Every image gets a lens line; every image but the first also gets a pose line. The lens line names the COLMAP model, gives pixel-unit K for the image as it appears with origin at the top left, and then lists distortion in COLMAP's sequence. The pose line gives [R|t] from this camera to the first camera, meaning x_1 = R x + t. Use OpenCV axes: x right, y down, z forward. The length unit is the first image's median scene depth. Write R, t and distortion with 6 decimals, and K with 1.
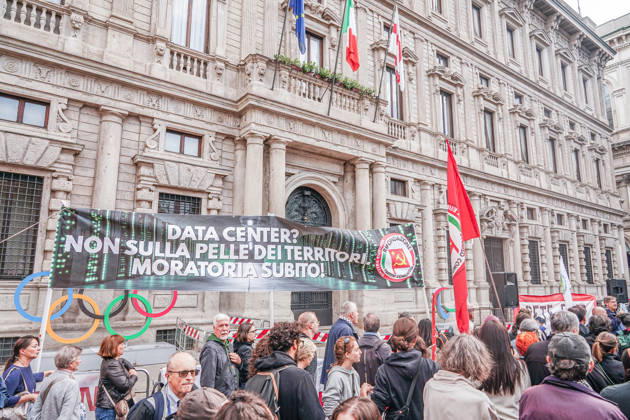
lens RADIAL K [[424.1, 0, 317.9], [0, 424.1, 210.6], [0, 0, 1]] dist [-0.031893, 0.019731]
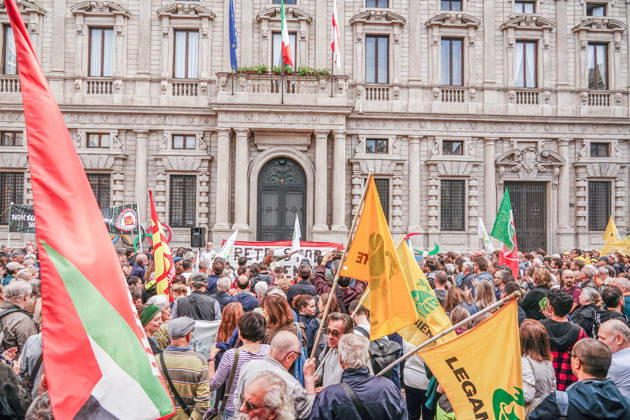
lens RADIAL K [[424.1, 0, 316.7], [0, 424.1, 216.0], [0, 0, 1]] dist [-0.031893, 0.019731]
pose [[0.829409, -0.007830, -0.558587, 0.950898], [0.090437, 0.988594, 0.120426, -0.027294], [0.551273, -0.150399, 0.820657, -0.080392]]
